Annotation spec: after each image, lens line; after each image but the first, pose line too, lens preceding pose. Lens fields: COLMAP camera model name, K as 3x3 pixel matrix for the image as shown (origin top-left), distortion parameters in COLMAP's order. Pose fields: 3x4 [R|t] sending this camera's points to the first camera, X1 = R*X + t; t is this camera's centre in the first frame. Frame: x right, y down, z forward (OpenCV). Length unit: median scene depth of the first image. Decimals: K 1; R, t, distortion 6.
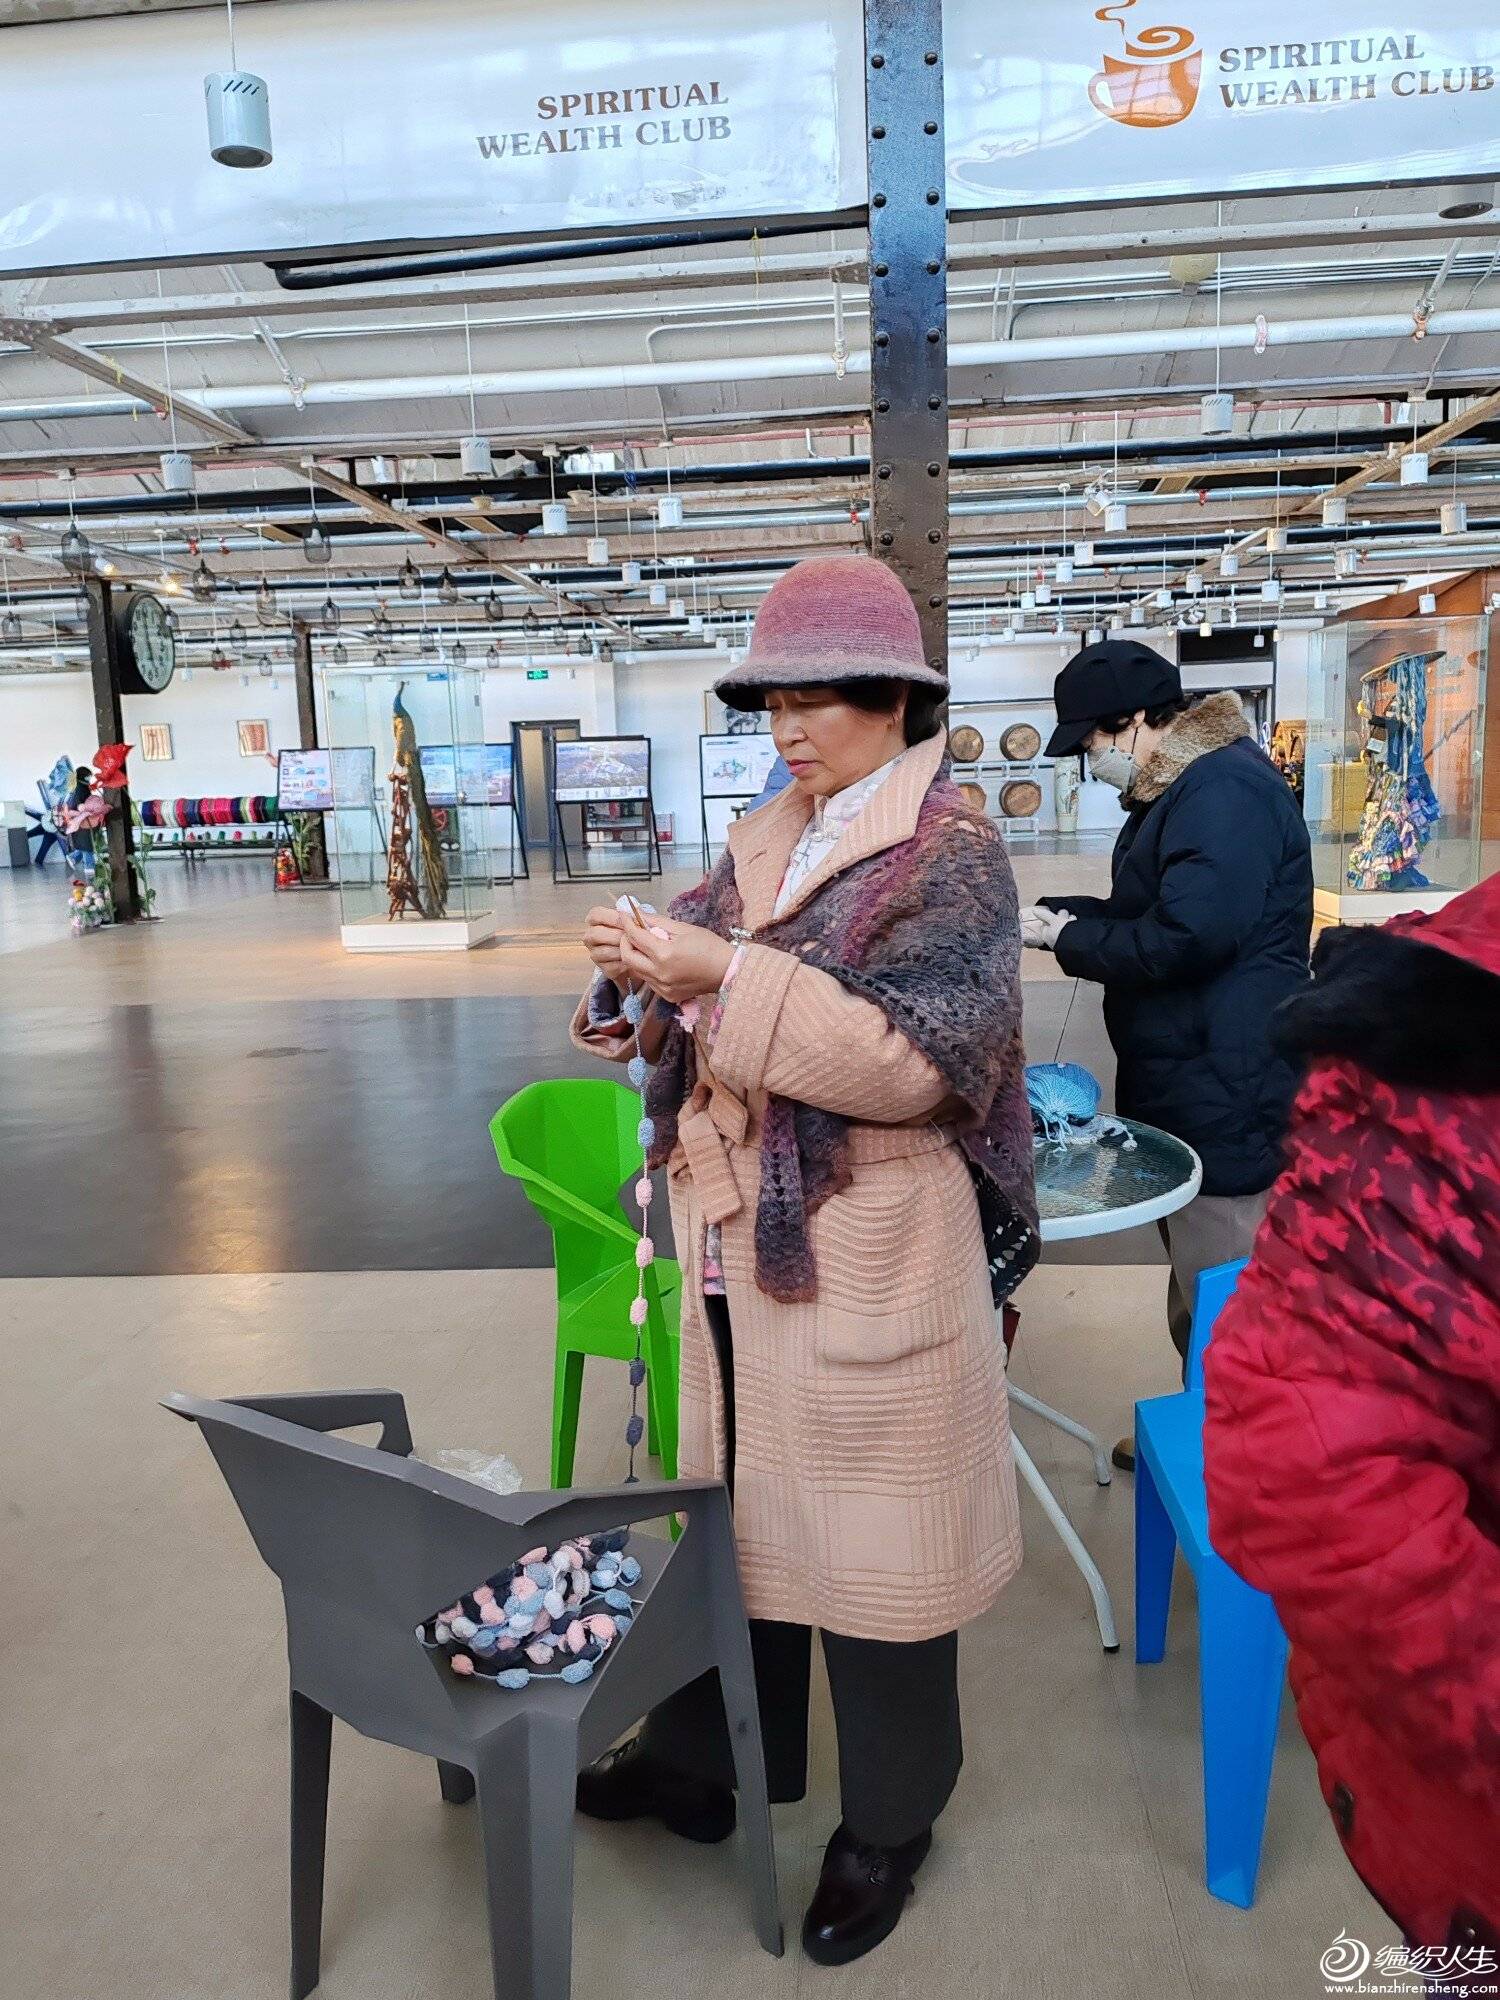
lens RADIAL K [[1557.2, 0, 750.0], [0, 1557.2, 1000.0], [0, 0, 1]] dist [0.118005, -0.161749]
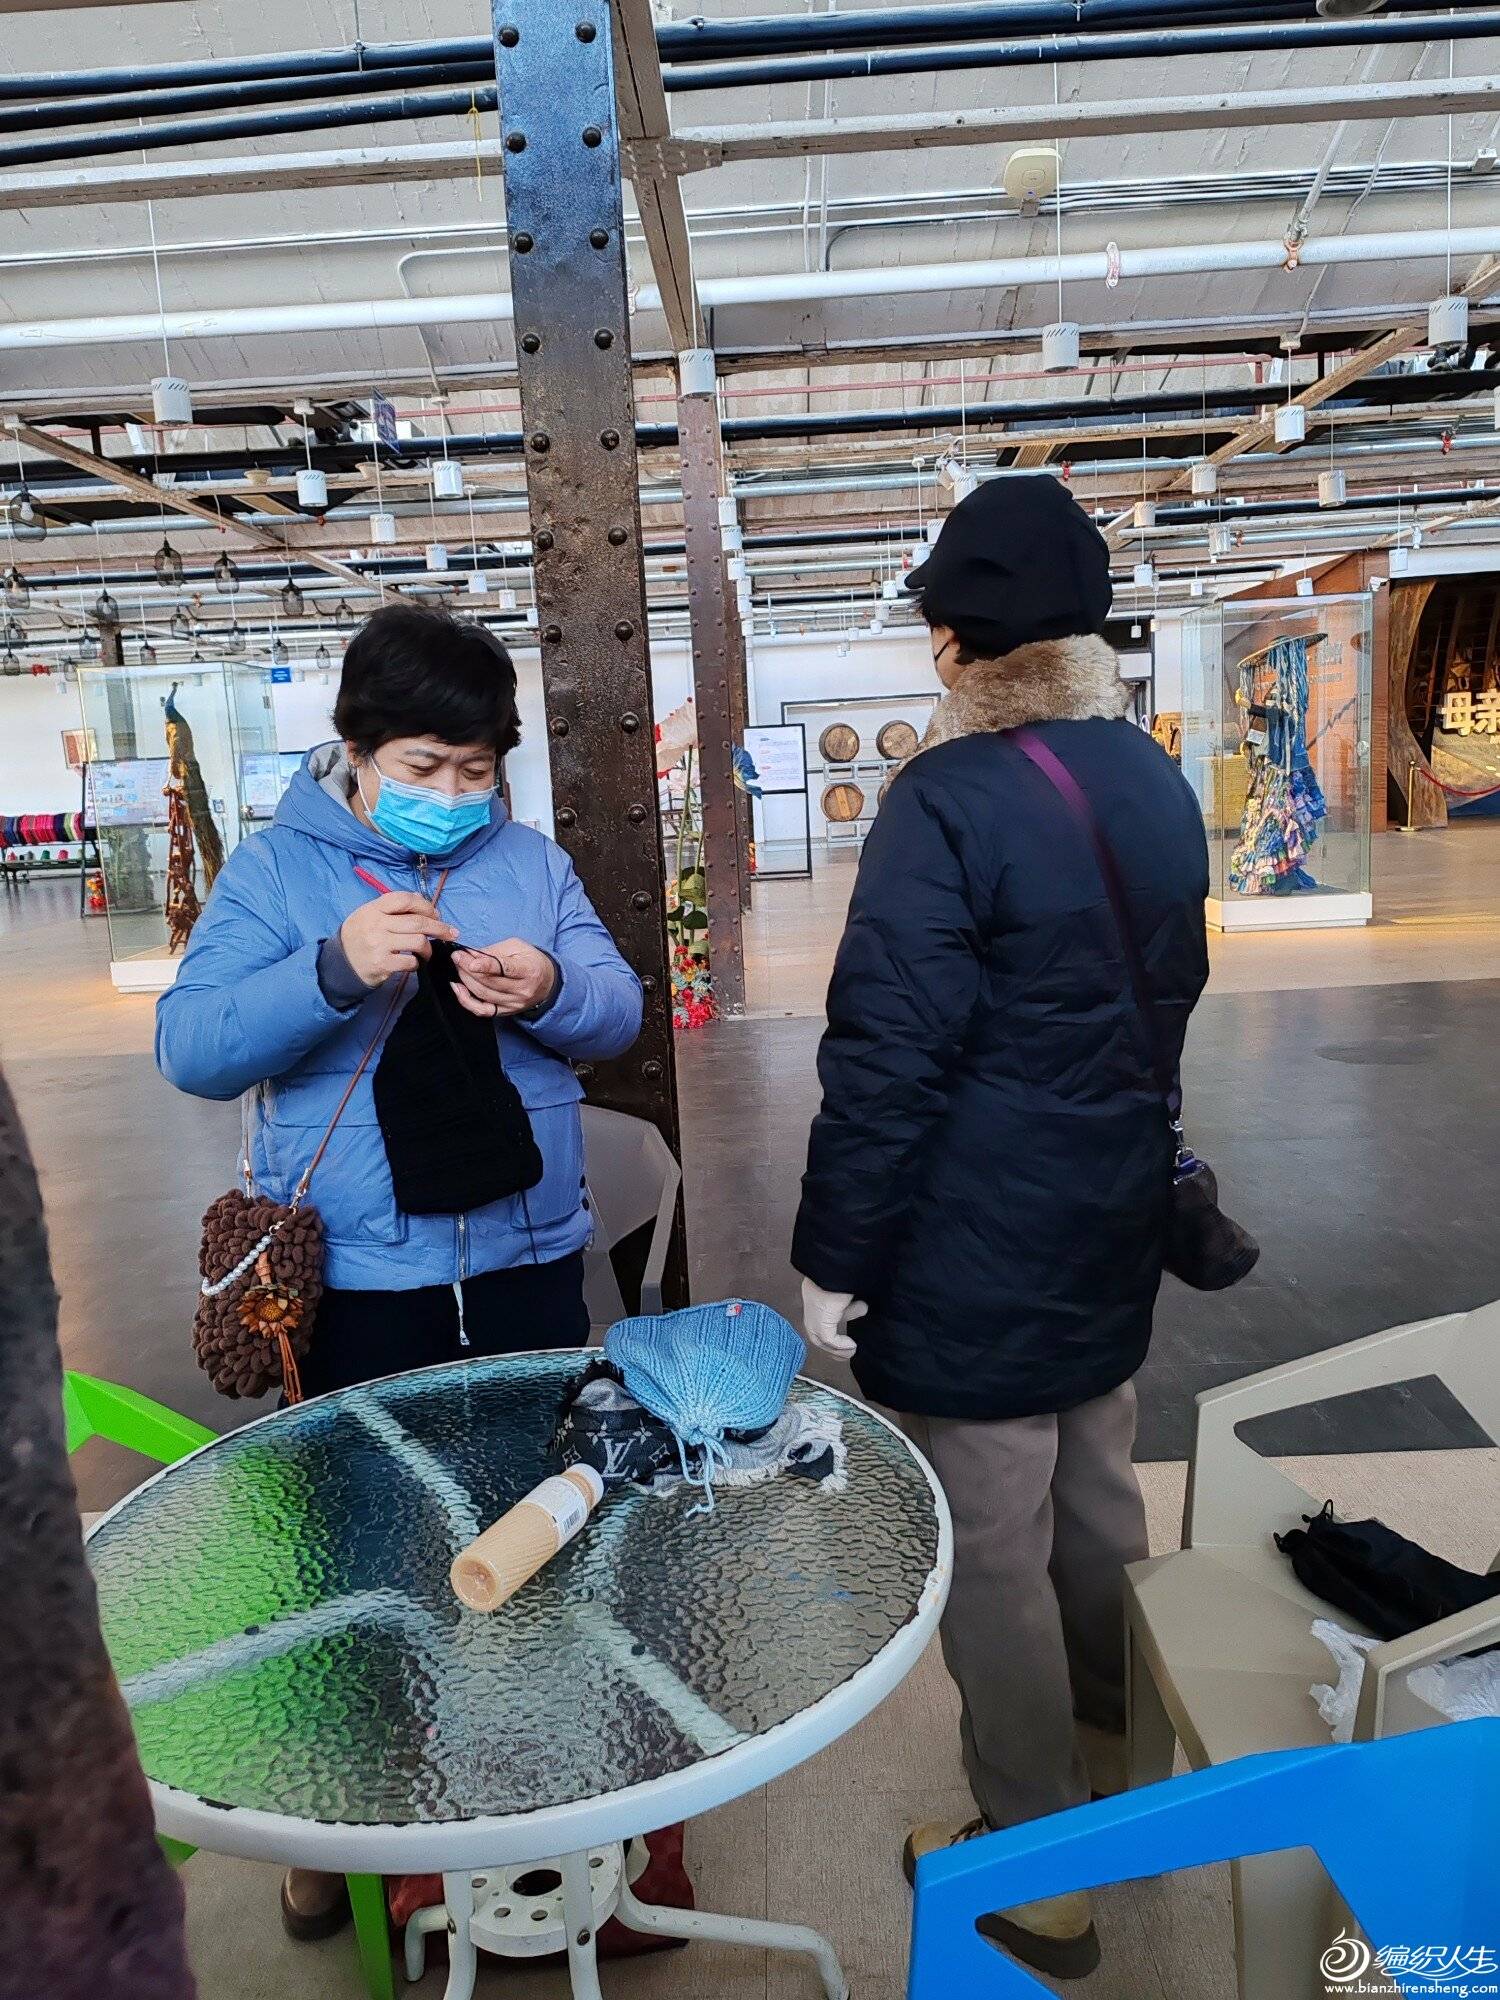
lens RADIAL K [[1557.2, 0, 750.0], [0, 1557.2, 1000.0], [0, 0, 1]] dist [0.118005, -0.161749]
pose [[0.997696, -0.028926, 0.061366, 0.039355], [0.028974, 0.999580, 0.000114, -0.015865], [-0.061343, 0.001664, 0.998115, 0.098232]]
